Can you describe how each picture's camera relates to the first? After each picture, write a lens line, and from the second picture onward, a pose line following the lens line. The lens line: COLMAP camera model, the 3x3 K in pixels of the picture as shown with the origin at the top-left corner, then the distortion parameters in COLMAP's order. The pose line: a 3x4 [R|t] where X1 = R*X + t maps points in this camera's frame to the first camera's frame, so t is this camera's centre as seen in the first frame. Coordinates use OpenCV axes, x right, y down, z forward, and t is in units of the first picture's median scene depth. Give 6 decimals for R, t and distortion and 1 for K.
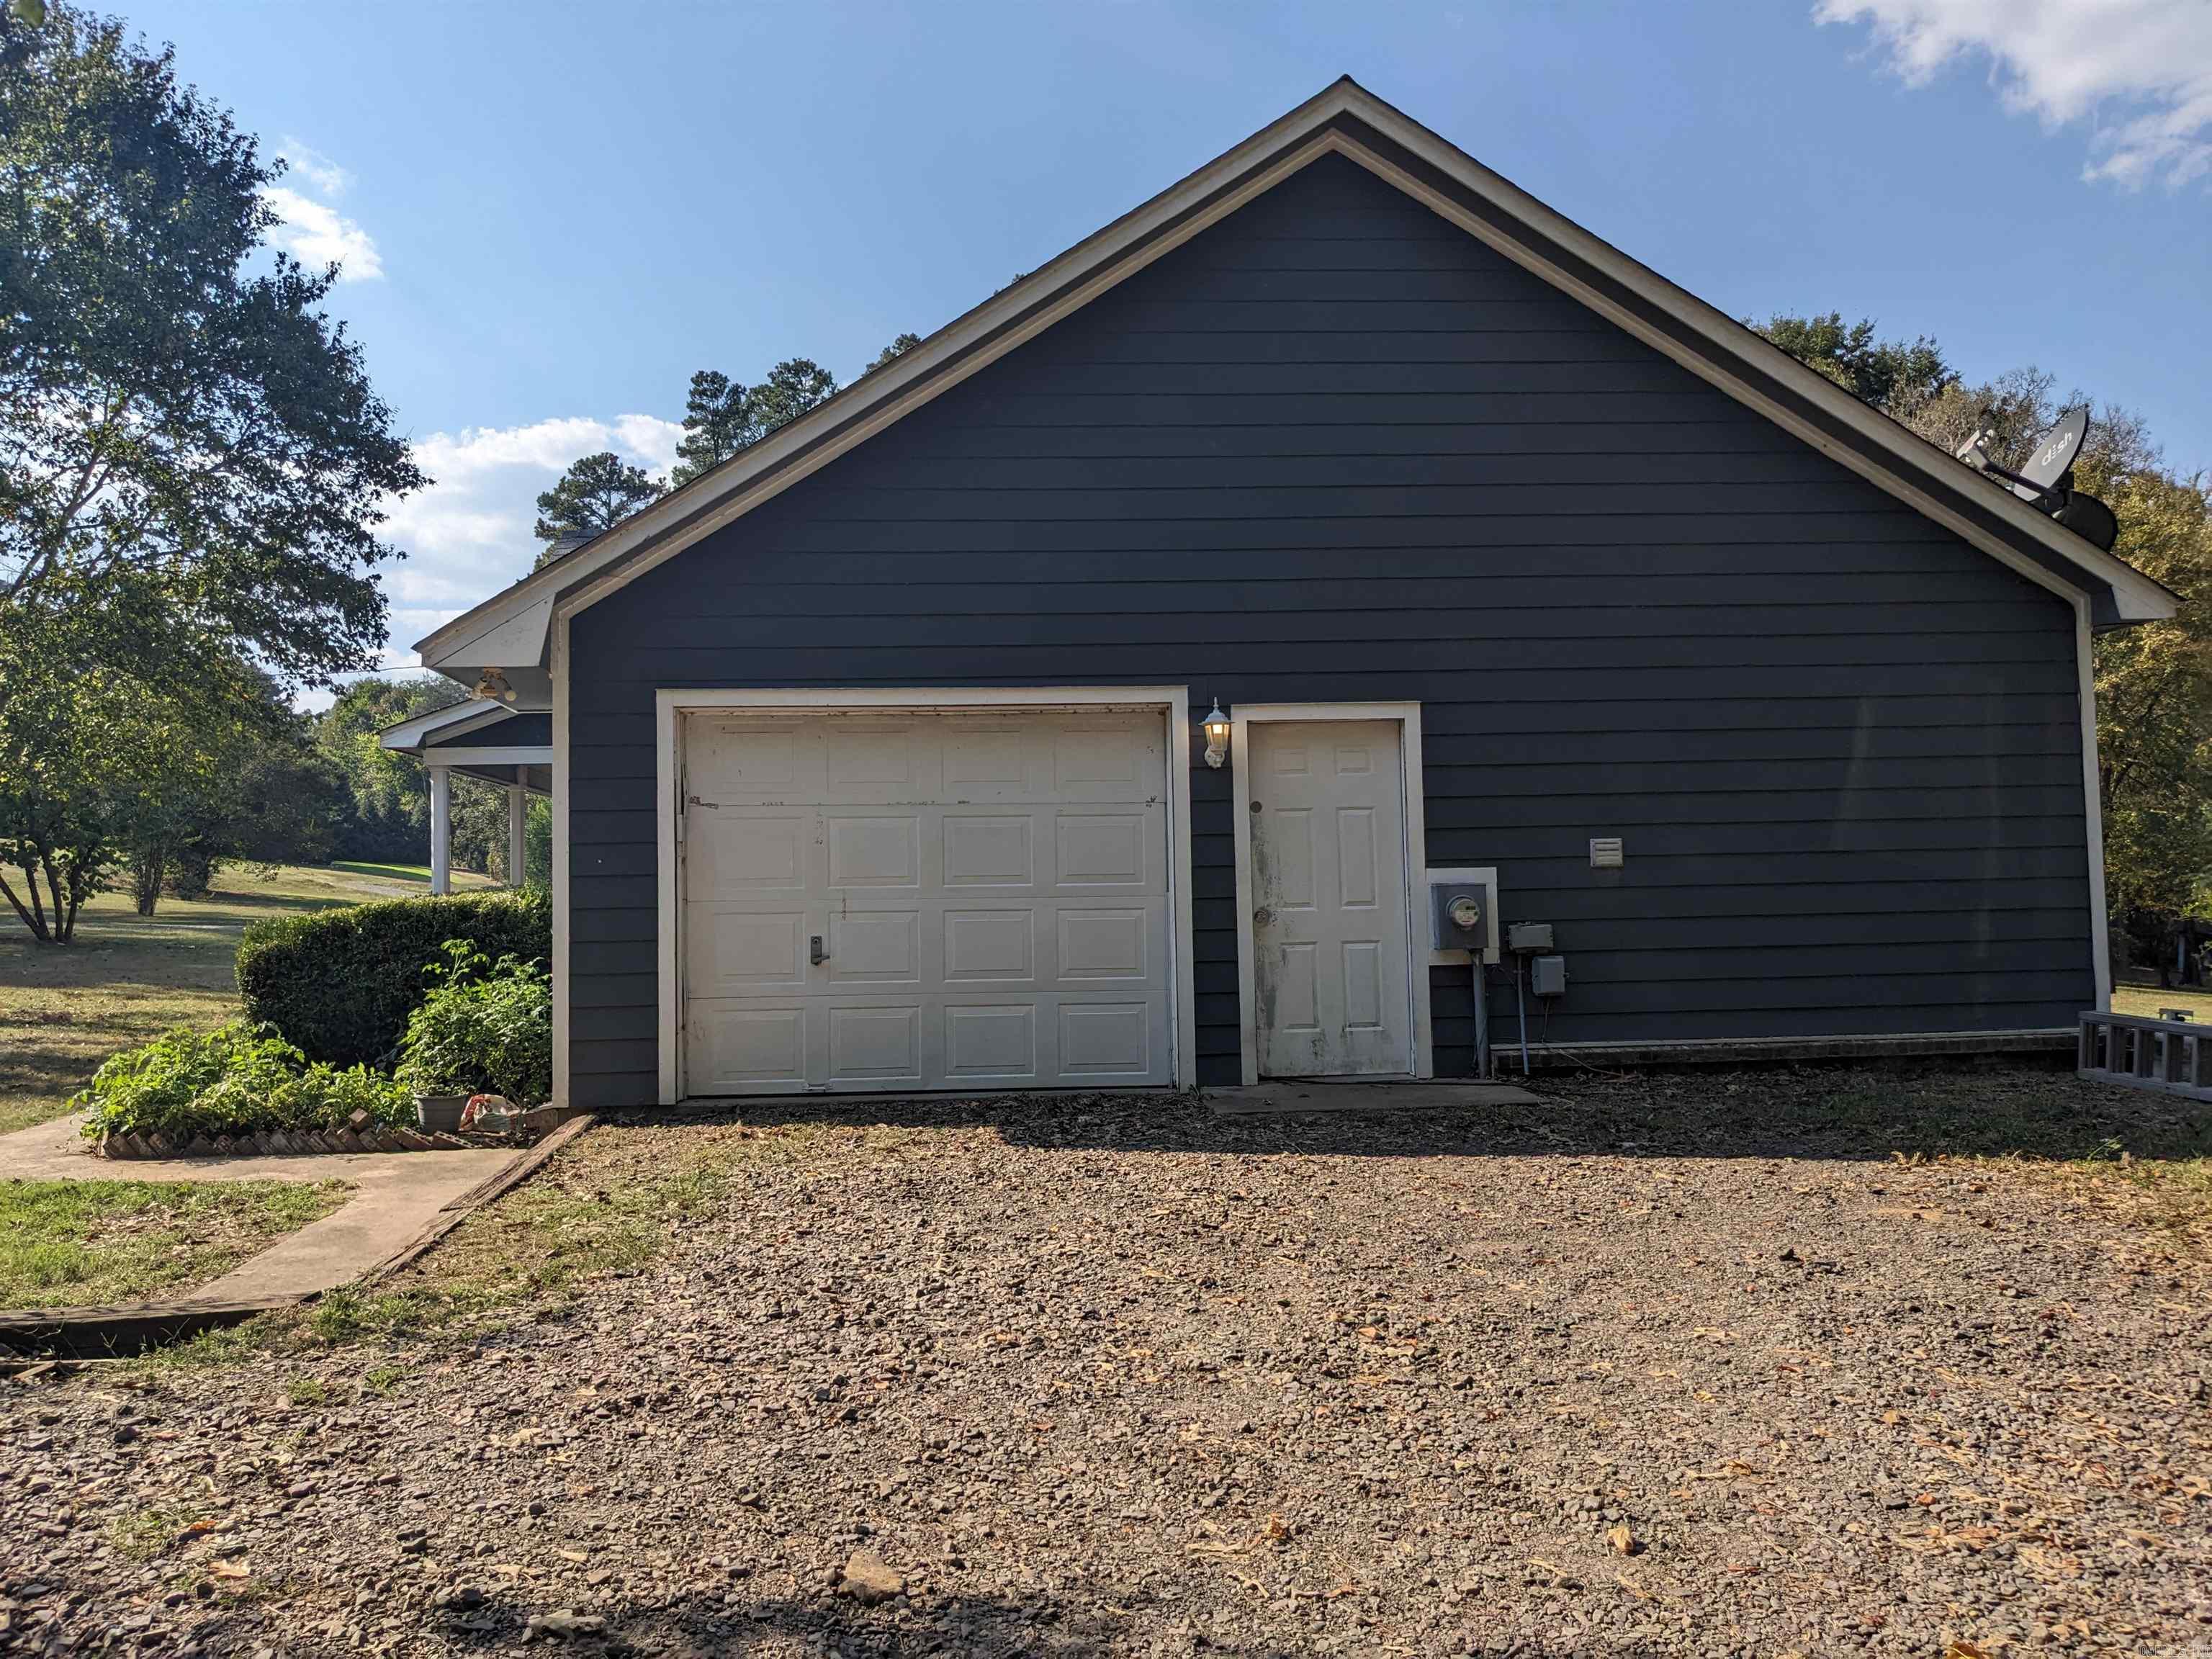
lens RADIAL K [[1750.1, 0, 1099.5], [0, 1750.1, 821.9], [0, 0, 1]] dist [0.023123, -0.053476]
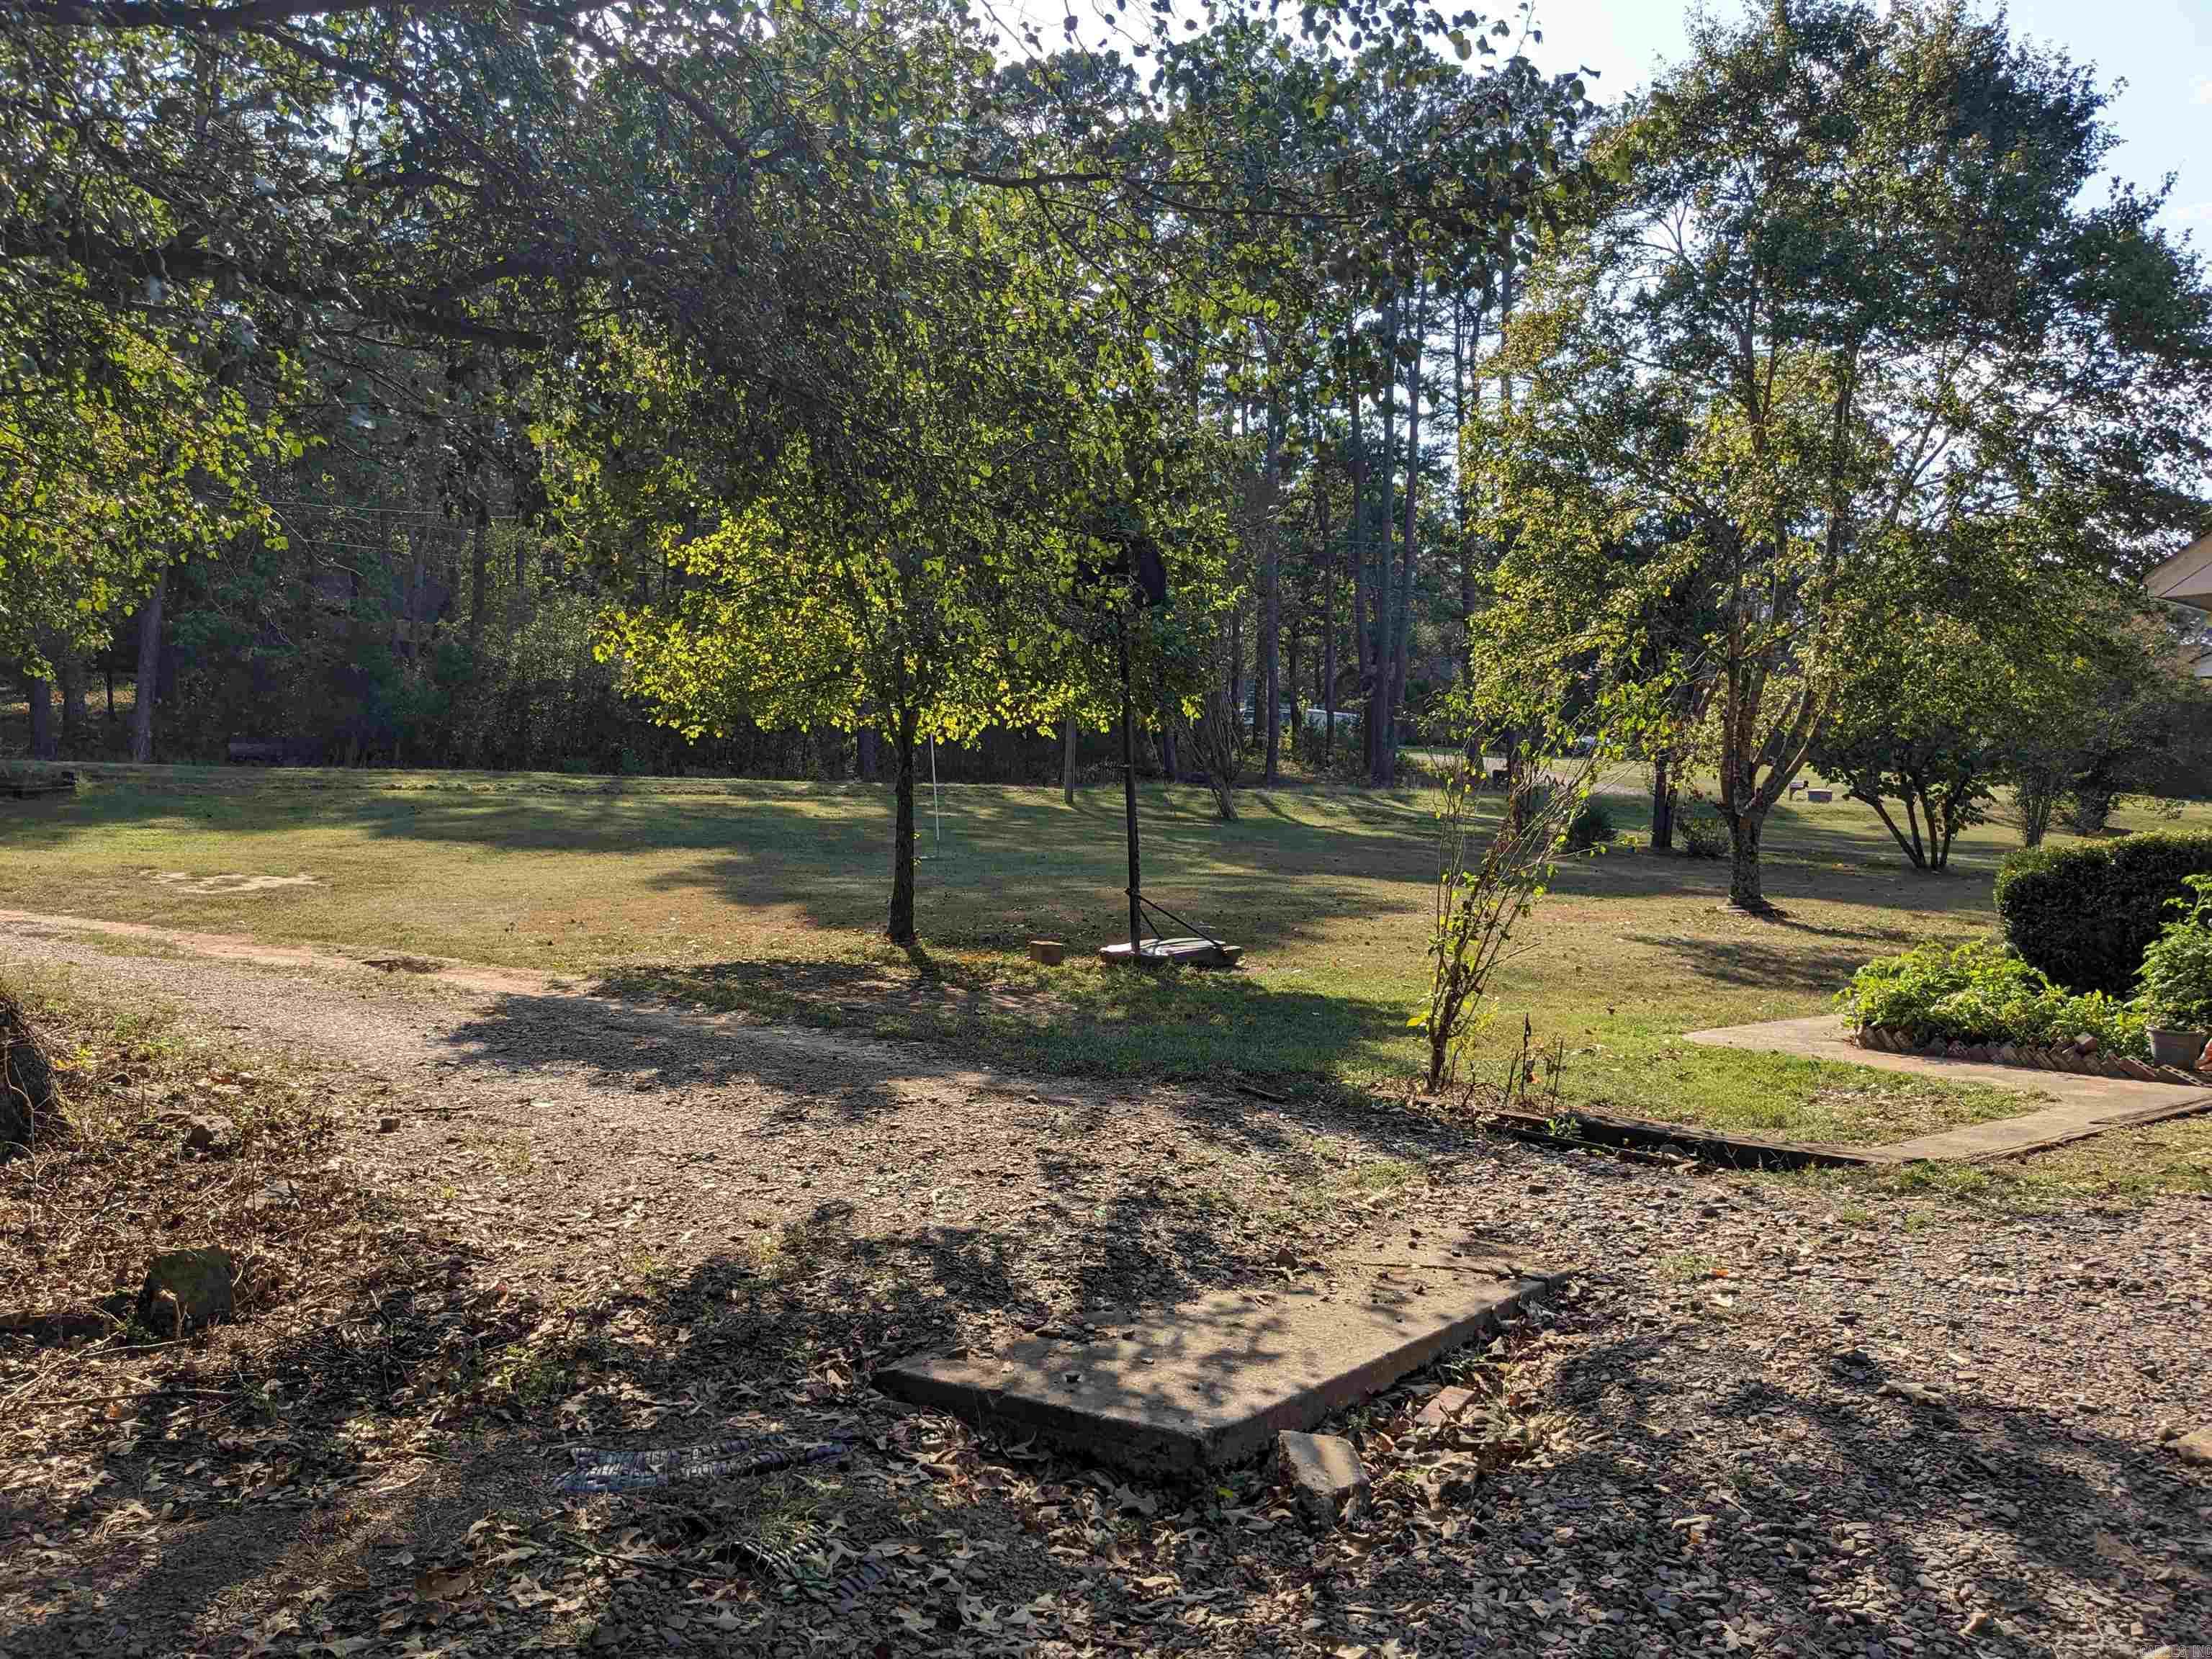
lens RADIAL K [[1750.1, 0, 1108.8], [0, 1750.1, 826.5], [0, 0, 1]] dist [0.023123, -0.053476]
pose [[0.550159, 0.025510, -0.834670, 0.116609], [0.007448, 0.999344, 0.035453, 0.001228], [0.835027, -0.025721, 0.549607, -0.044965]]
